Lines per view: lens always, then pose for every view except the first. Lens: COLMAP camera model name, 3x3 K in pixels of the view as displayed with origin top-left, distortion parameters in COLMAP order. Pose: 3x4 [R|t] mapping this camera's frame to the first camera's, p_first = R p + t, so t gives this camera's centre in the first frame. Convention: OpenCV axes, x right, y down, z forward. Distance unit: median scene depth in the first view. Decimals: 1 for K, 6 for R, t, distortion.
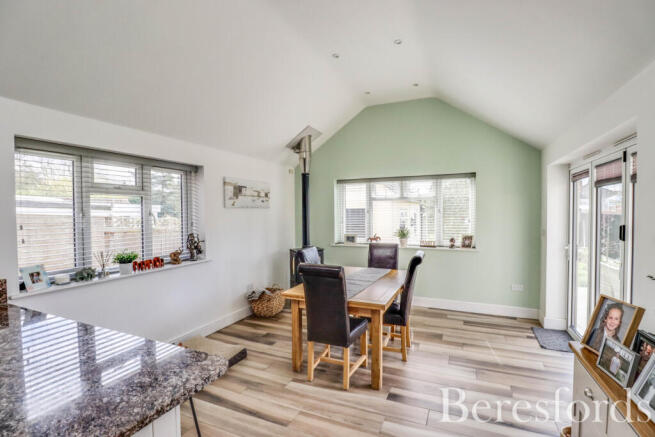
lens RADIAL K [[312.5, 0, 327.5], [0, 312.5, 218.5], [0, 0, 1]] dist [-0.015344, -0.000079]
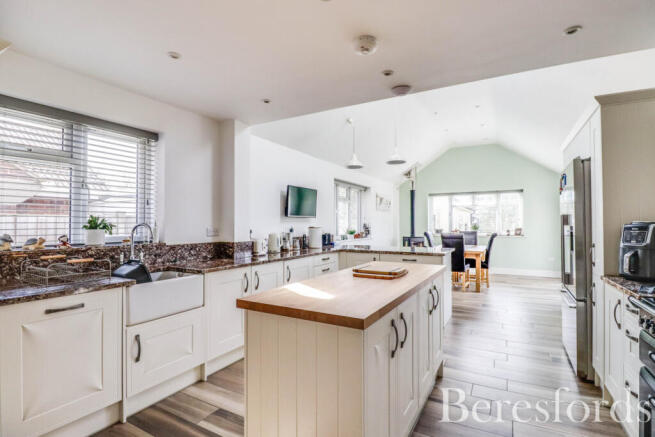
lens RADIAL K [[312.5, 0, 327.5], [0, 312.5, 218.5], [0, 0, 1]] dist [-0.015344, -0.000079]
pose [[0.994784, 0.003444, -0.101944, -0.365102], [-0.007355, 0.999250, -0.038019, 0.072508], [0.101737, 0.038571, 0.994063, -0.692288]]
